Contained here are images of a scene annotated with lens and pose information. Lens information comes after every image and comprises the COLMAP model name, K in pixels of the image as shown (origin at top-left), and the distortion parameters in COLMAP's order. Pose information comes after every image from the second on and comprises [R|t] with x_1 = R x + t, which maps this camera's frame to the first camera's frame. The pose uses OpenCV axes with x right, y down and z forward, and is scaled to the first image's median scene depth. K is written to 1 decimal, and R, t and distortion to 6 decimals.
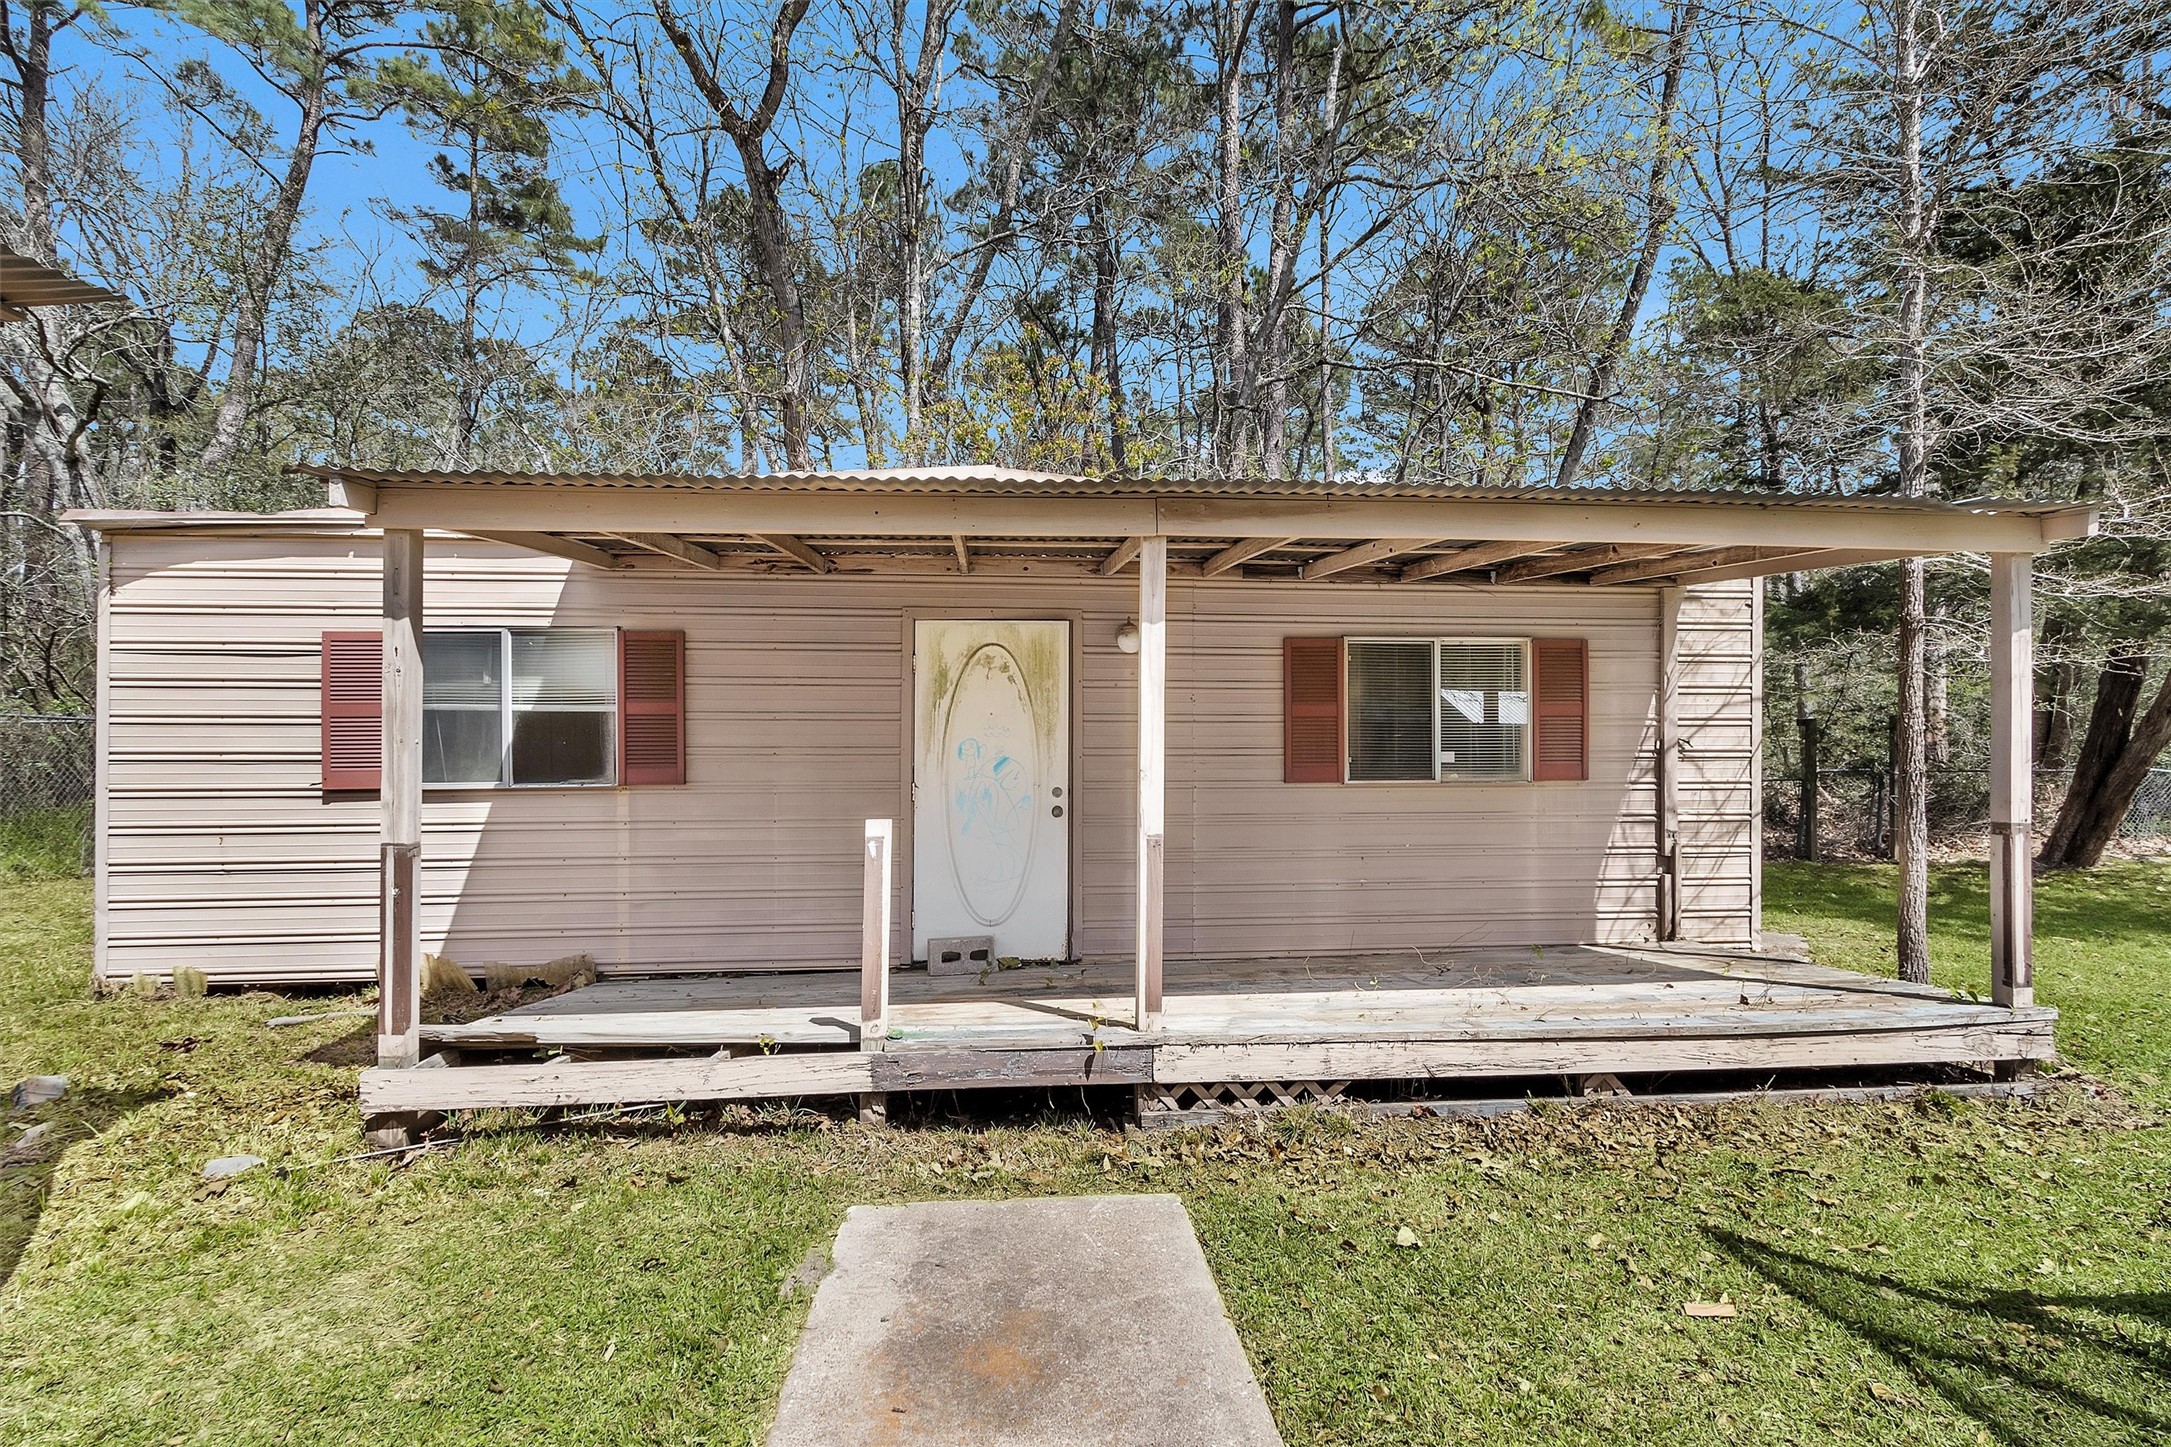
lens RADIAL K [[987.1, 0, 1066.2], [0, 987.1, 738.4], [0, 0, 1]] dist [0.002328, 0.000726]
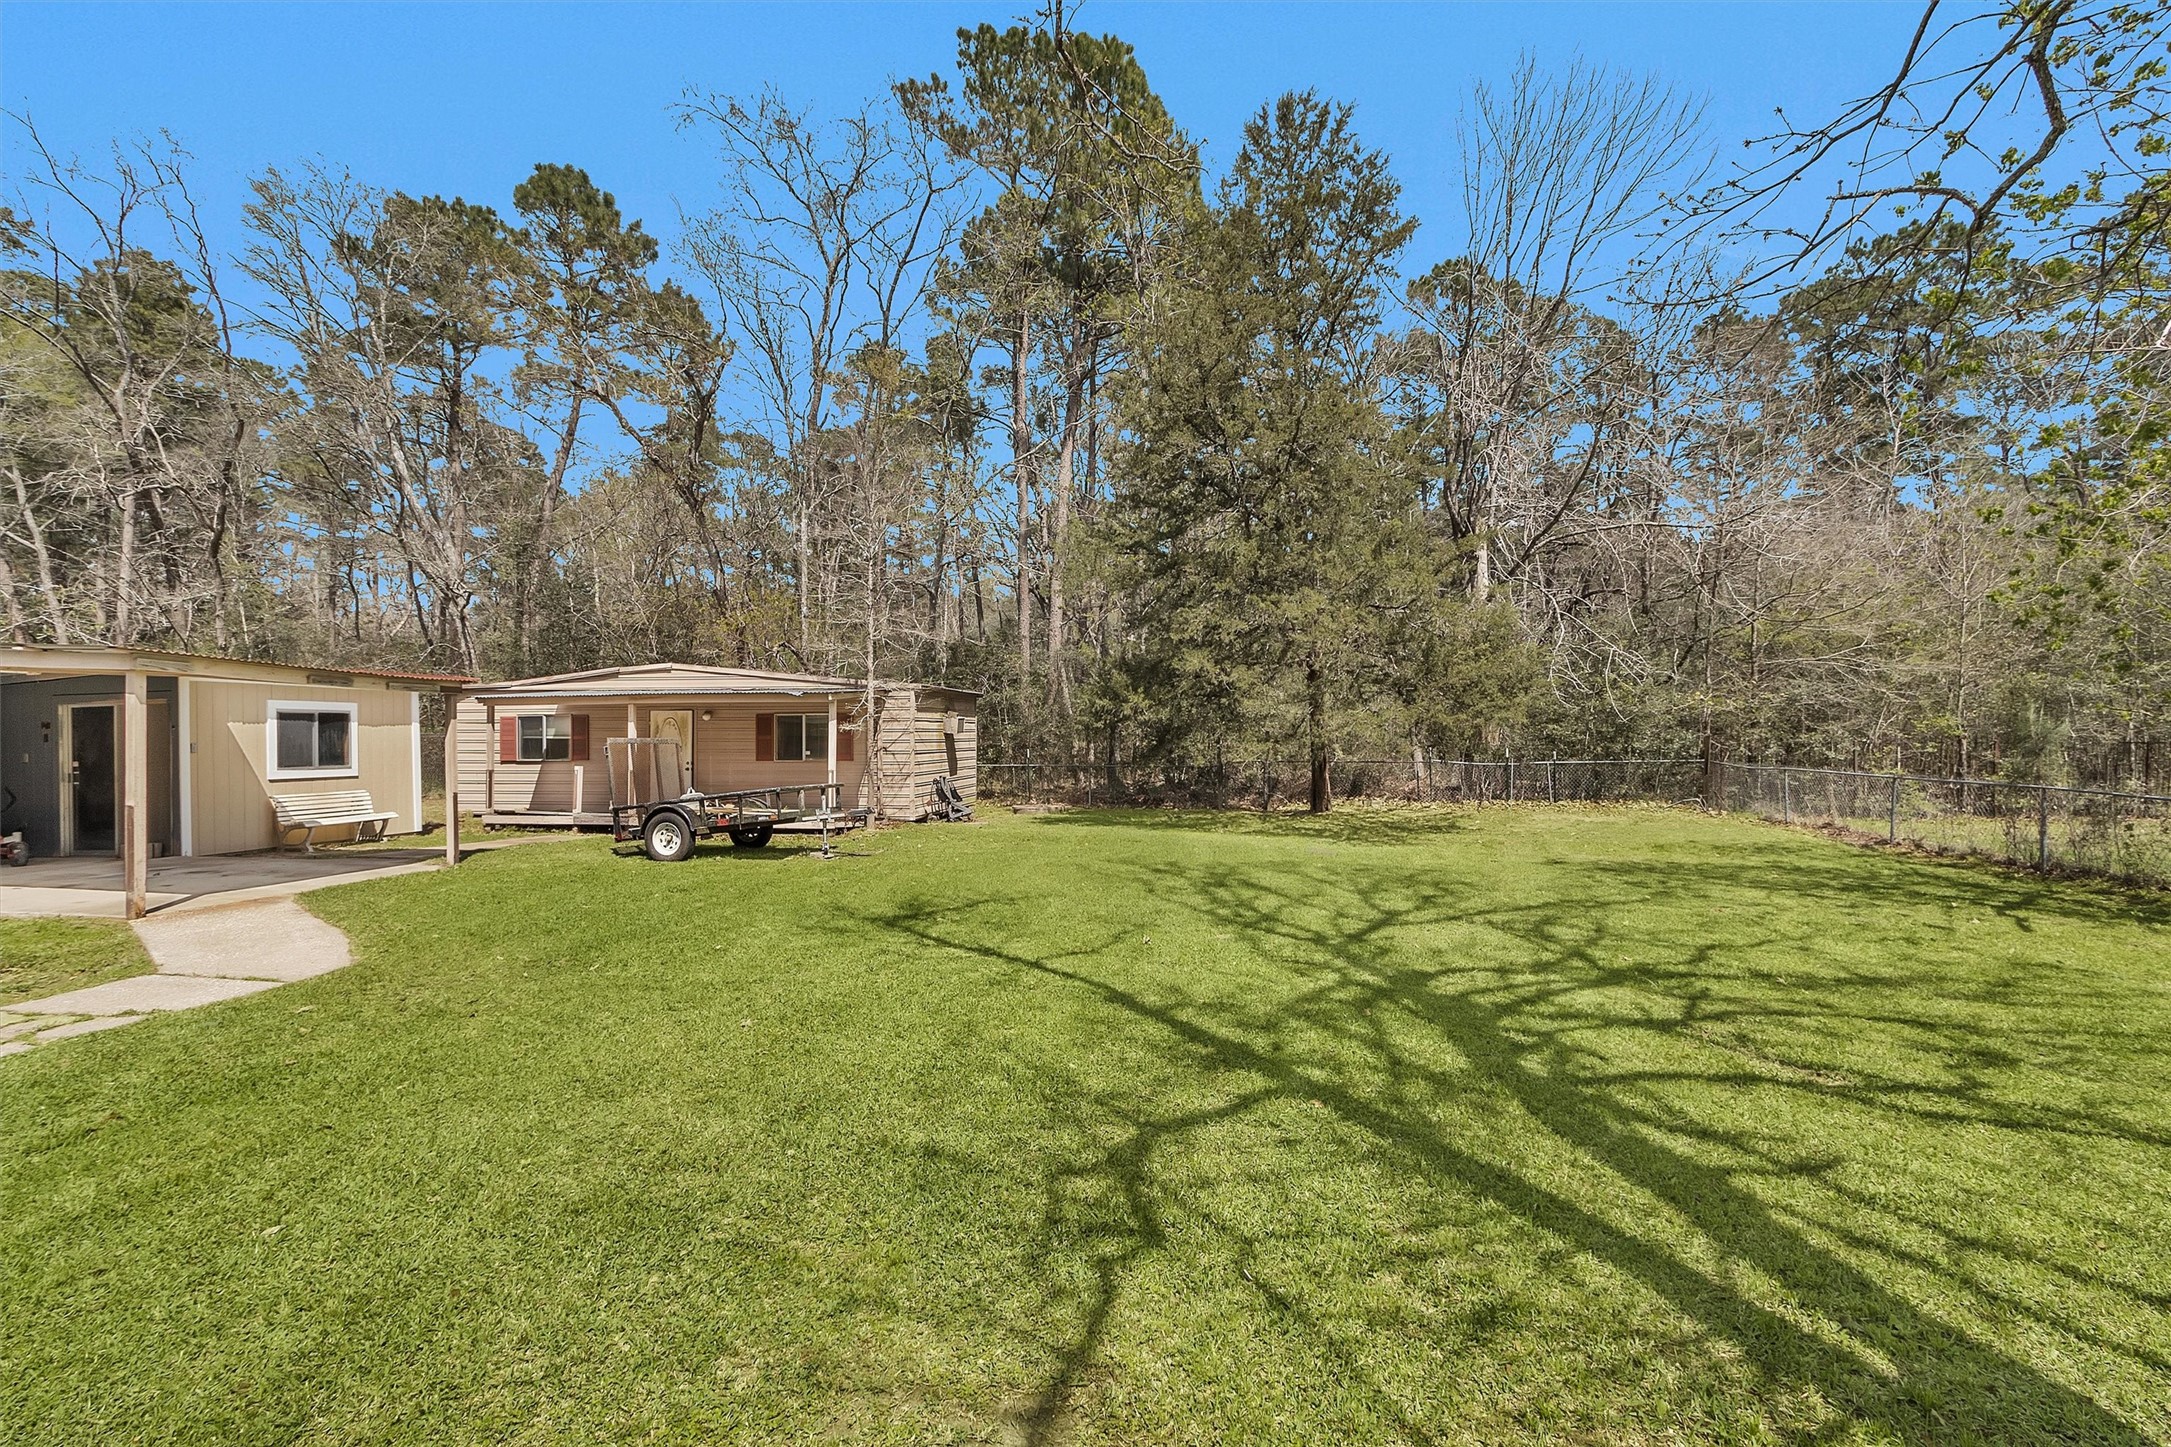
lens RADIAL K [[987.1, 0, 1066.2], [0, 987.1, 738.4], [0, 0, 1]] dist [0.002328, 0.000726]
pose [[0.963881, 0.000505, -0.266332, 2.047631], [0.002143, 0.999951, 0.009654, -0.055664], [0.266324, -0.009876, 0.963833, -1.790806]]
